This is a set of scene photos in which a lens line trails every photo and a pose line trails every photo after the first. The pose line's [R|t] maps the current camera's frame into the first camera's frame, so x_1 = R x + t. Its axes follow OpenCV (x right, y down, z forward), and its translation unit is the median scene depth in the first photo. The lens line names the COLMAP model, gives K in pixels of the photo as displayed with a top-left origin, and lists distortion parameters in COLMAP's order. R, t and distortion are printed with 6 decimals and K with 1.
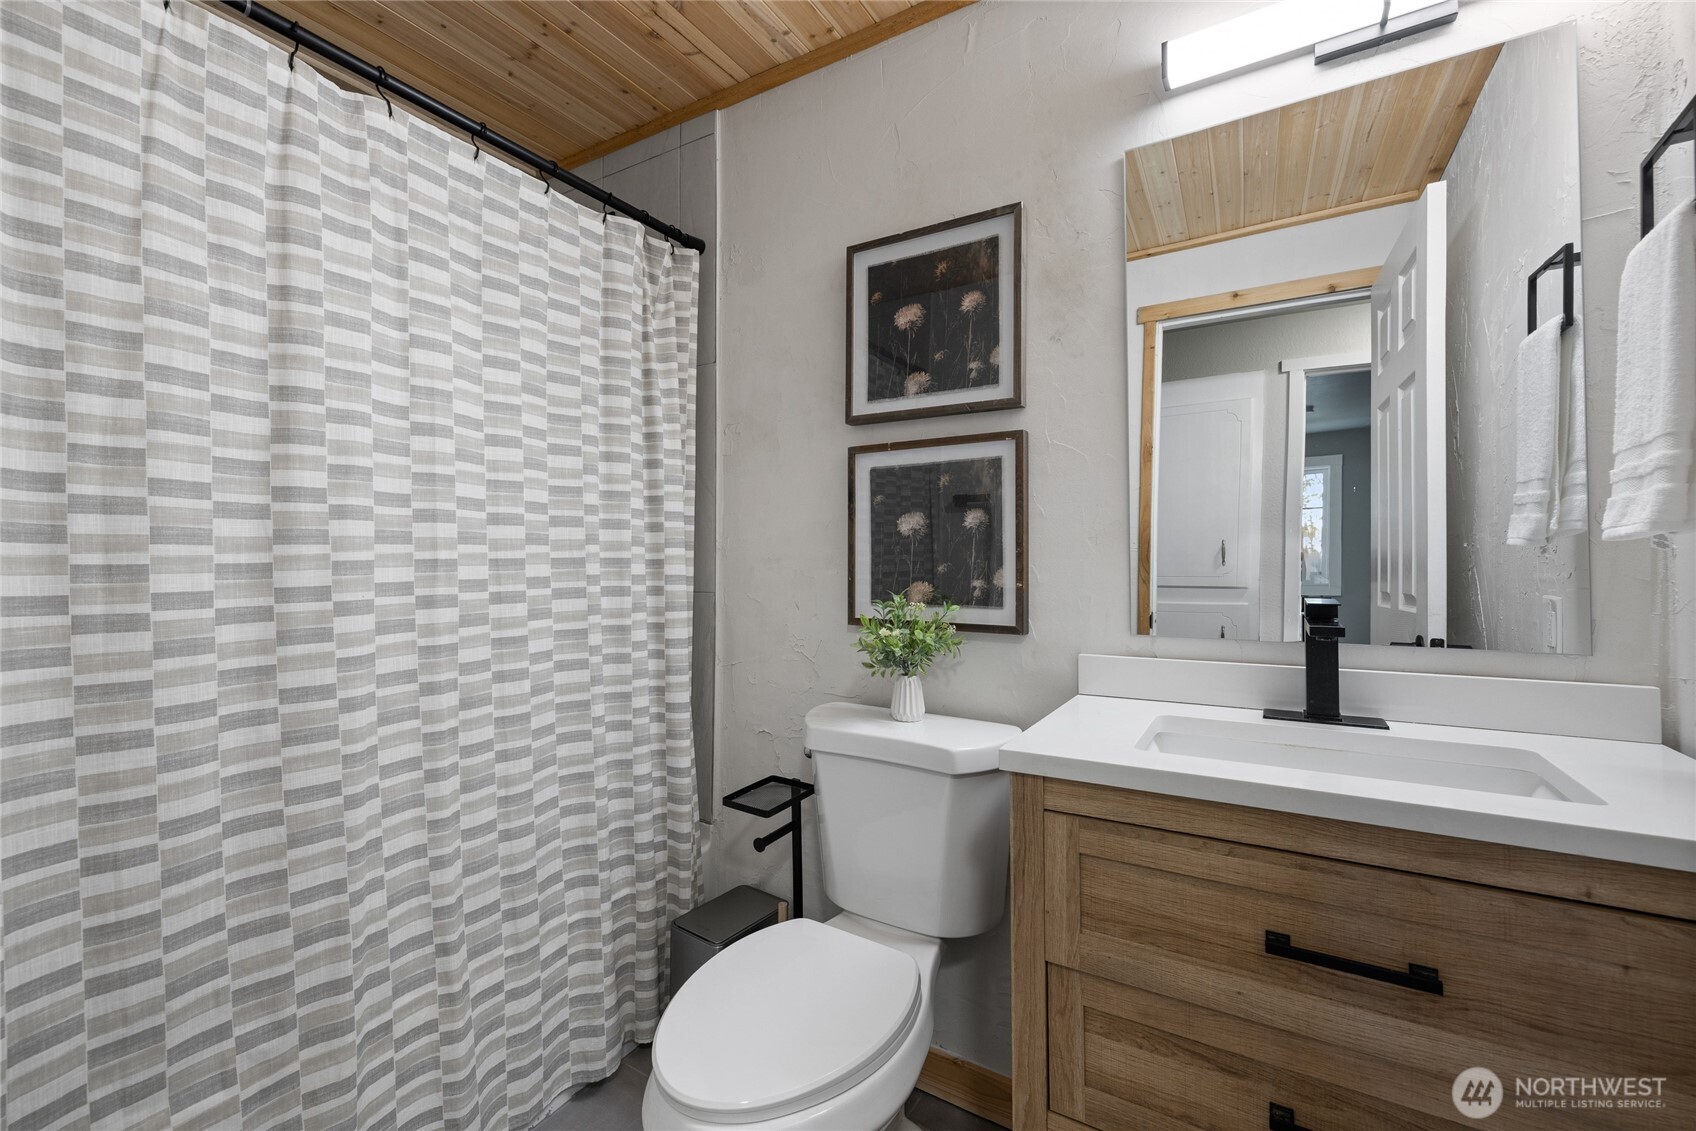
lens RADIAL K [[720.1, 0, 845.1], [0, 720.1, 555.4], [0, 0, 1]] dist [0.001897, 0.000656]
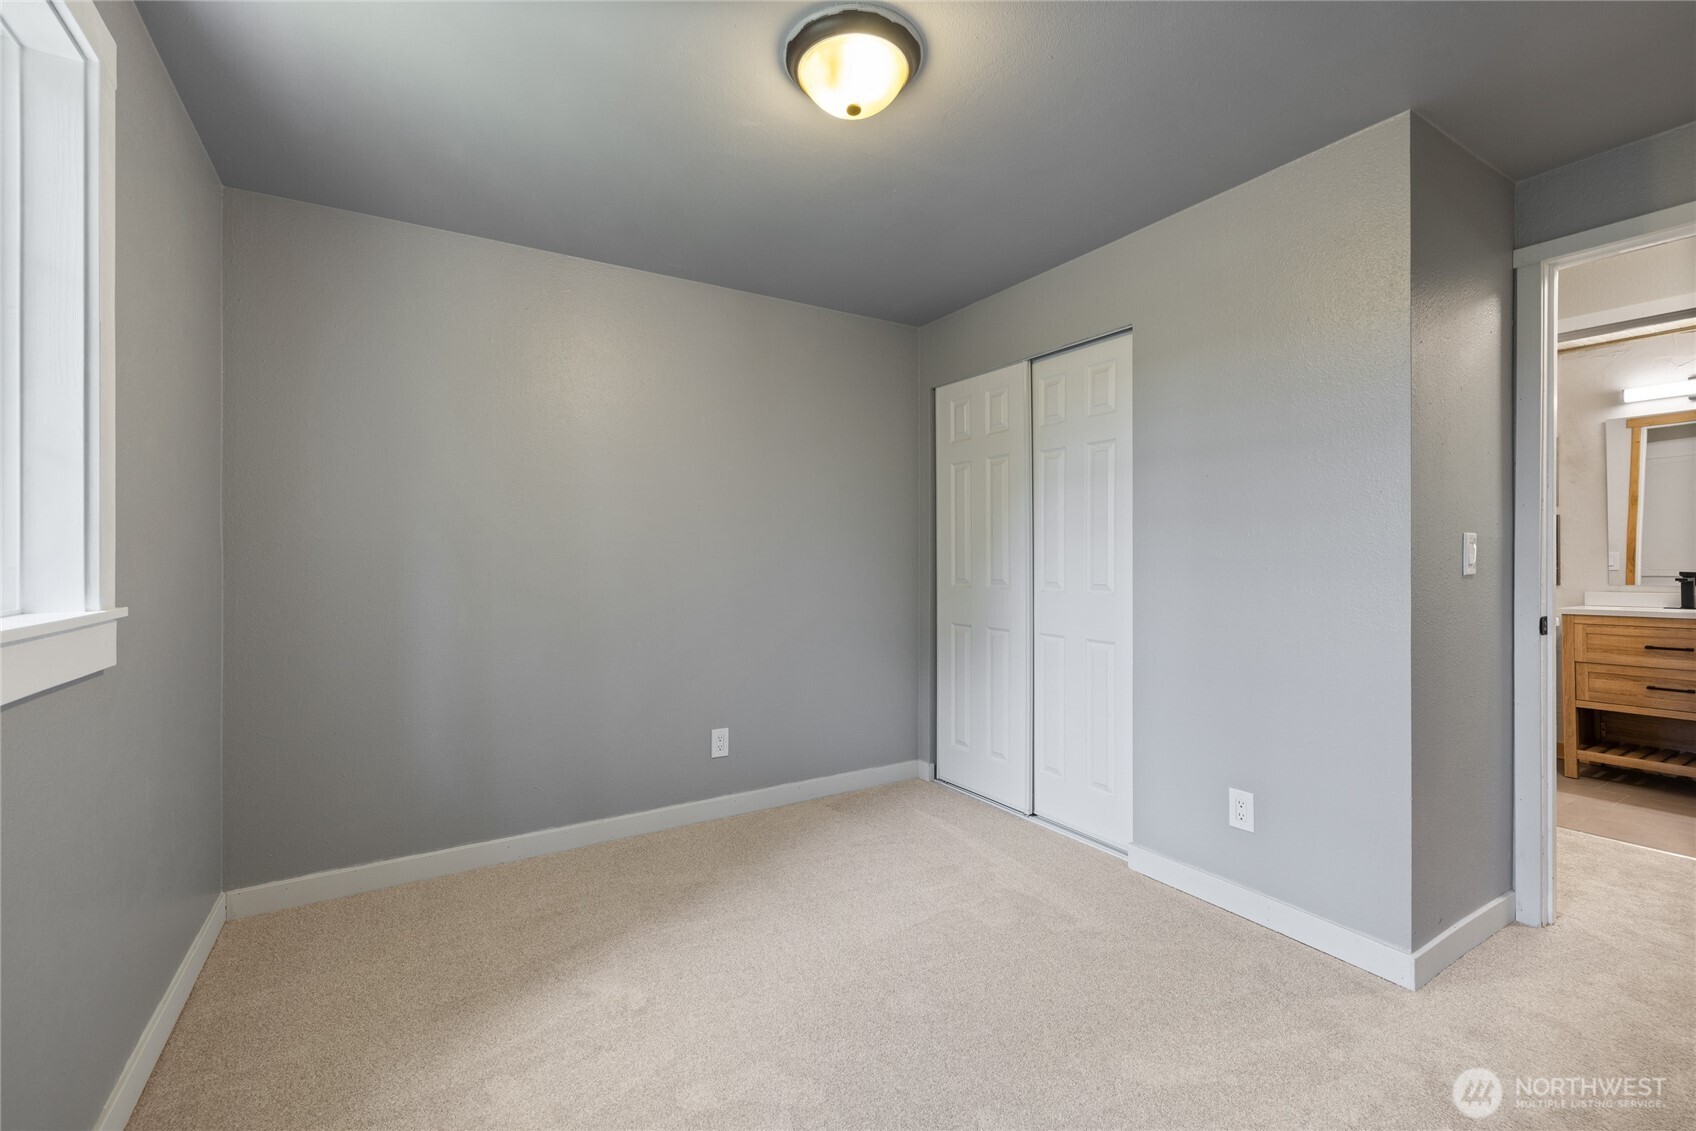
lens RADIAL K [[720.1, 0, 848.7], [0, 720.1, 562.5], [0, 0, 1]] dist [0.001897, 0.000656]
pose [[0.889799, -0.005814, -0.456315, -1.391788], [0.005692, 0.999982, -0.001643, 0.007573], [0.456317, -0.001136, 0.889817, -4.149398]]
